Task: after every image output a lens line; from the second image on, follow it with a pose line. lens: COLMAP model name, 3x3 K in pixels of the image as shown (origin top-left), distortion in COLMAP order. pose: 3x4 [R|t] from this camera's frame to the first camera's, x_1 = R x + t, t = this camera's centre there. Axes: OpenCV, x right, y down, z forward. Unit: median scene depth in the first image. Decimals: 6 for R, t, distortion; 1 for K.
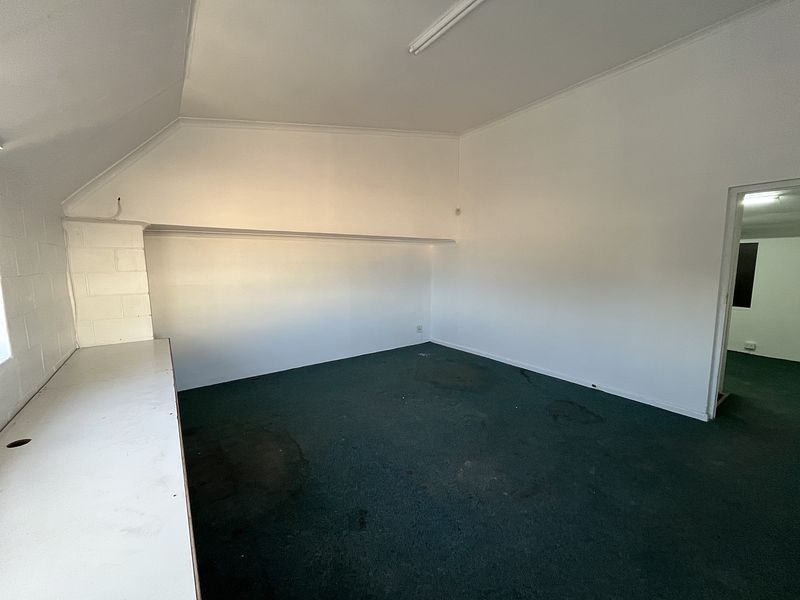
lens RADIAL K [[324.0, 0, 397.9], [0, 324.0, 301.5], [0, 0, 1]] dist [0.001191, 0.000068]
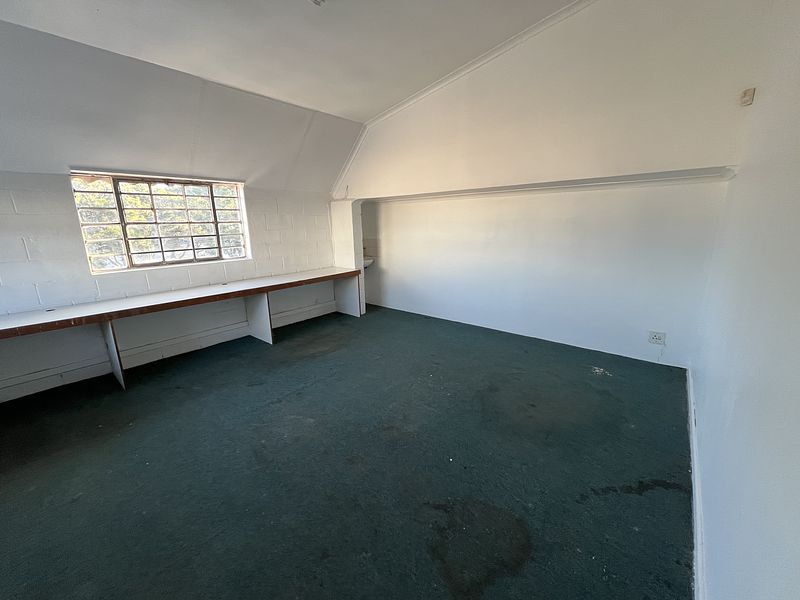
lens RADIAL K [[324.0, 0, 396.7], [0, 324.0, 300.0], [0, 0, 1]] dist [0.001191, 0.000068]
pose [[0.225300, 0.227774, -0.947290, 0.910480], [-0.103275, 0.972394, 0.209248, -0.097736], [0.968800, 0.050687, 0.242604, 0.767609]]
